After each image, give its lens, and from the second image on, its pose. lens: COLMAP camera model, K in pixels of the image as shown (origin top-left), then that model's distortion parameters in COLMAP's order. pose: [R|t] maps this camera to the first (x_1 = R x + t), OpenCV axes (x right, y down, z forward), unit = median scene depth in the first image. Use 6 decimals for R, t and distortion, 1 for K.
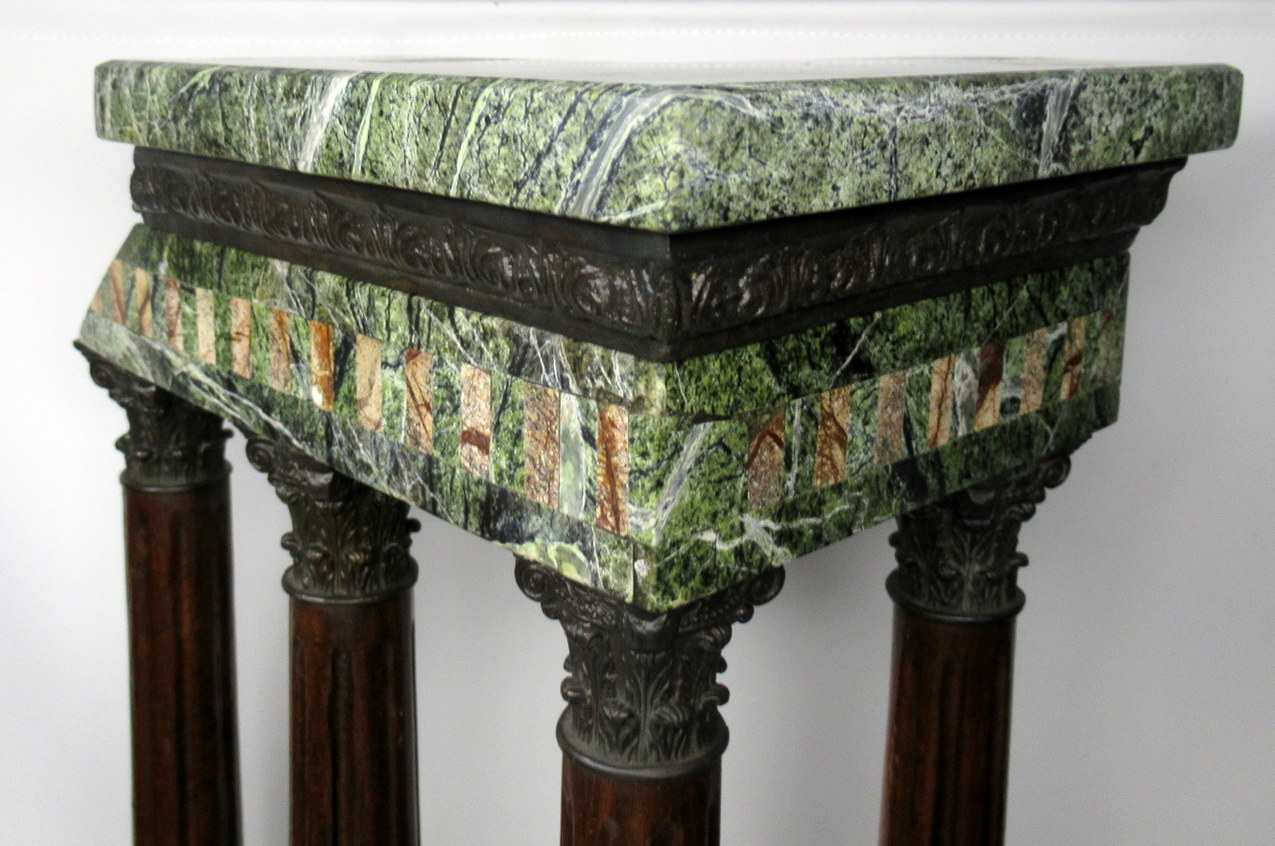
lens RADIAL K [[1299.0, 0, 638.6], [0, 1299.0, 193.5], [0, 0, 1]] dist [0.017295, -0.035053]
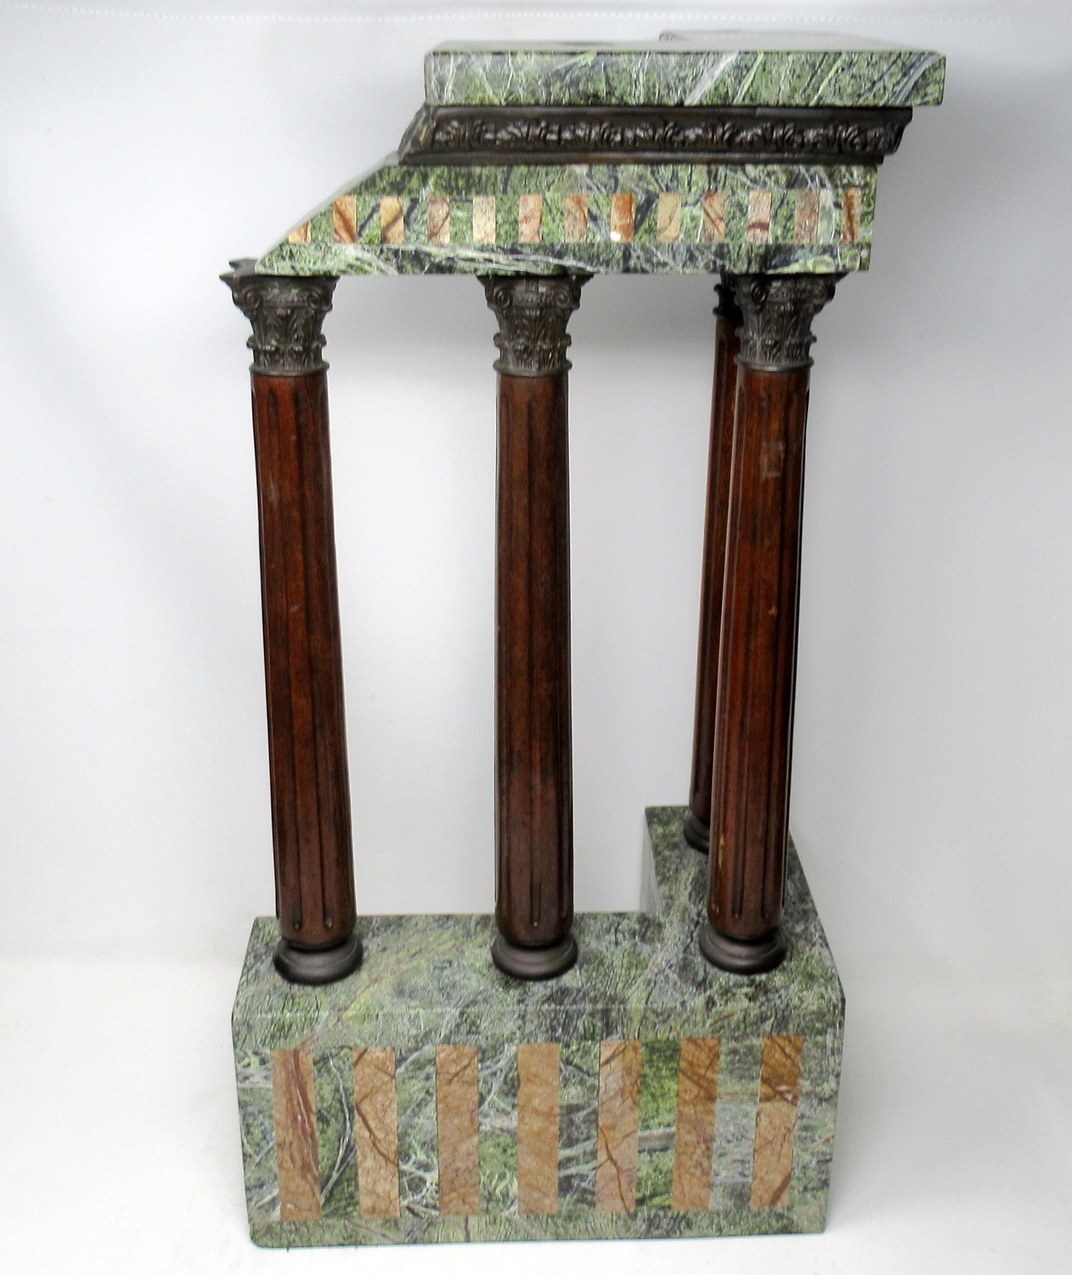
lens RADIAL K [[1516.3, 0, 573.8], [0, 1516.3, 511.4], [0, 0, 1]] dist [-0.024945, 0.025229]
pose [[0.651877, -0.259437, 0.712565, -2.233378], [0.095424, 0.960251, 0.262321, -0.043997], [-0.752297, -0.103005, 0.650722, -0.449427]]
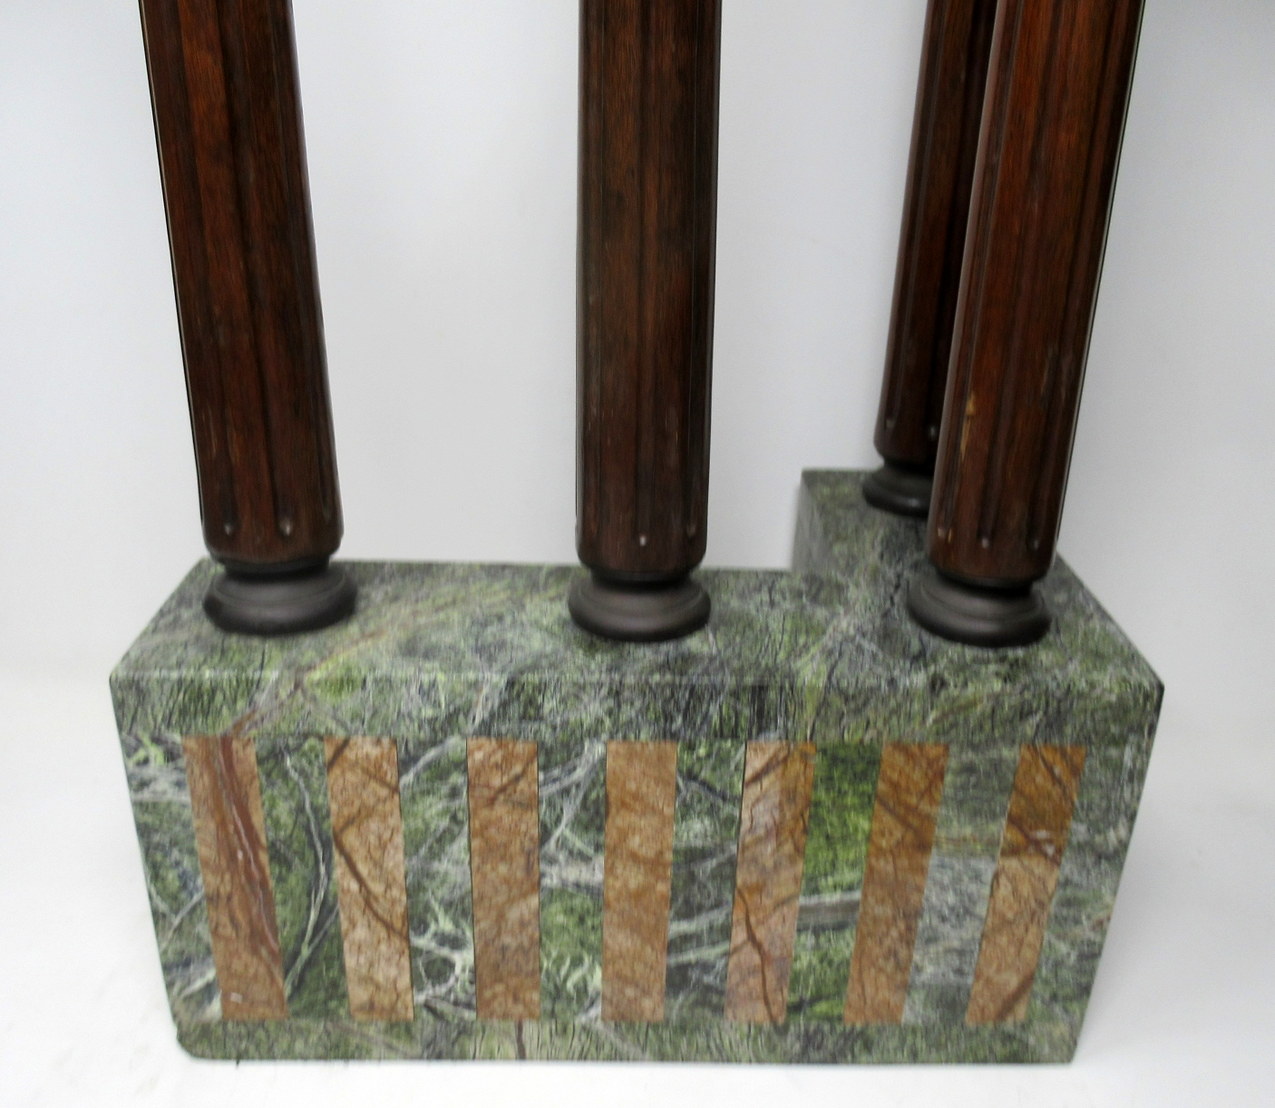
lens RADIAL K [[1215.5, 0, 675.4], [0, 1215.5, 607.4], [0, 0, 1]] dist [0.003620, -0.005716]
pose [[0.661340, -0.309773, 0.683132, -1.321805], [0.065331, 0.931066, 0.358954, 1.083556], [-0.747236, -0.192761, 0.635989, 0.532836]]
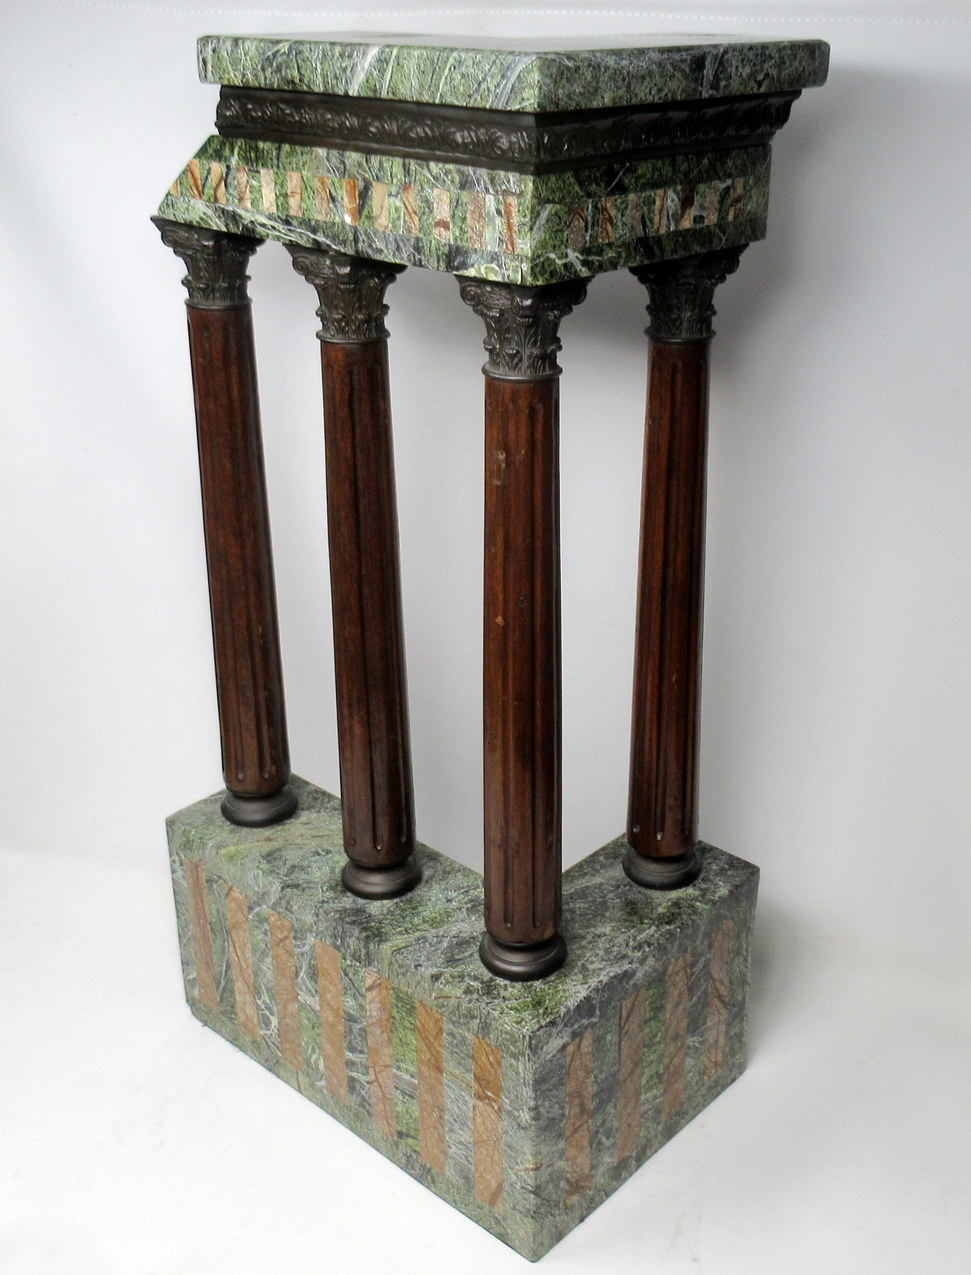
lens RADIAL K [[1467.9, 0, 616.8], [0, 1467.9, 563.5], [0, 0, 1]] dist [0.002734, -0.038365]
pose [[0.993049, -0.040038, 0.110679, -0.130104], [0.010369, 0.966466, 0.256585, 0.111000], [-0.117241, -0.253654, 0.960164, -1.512403]]
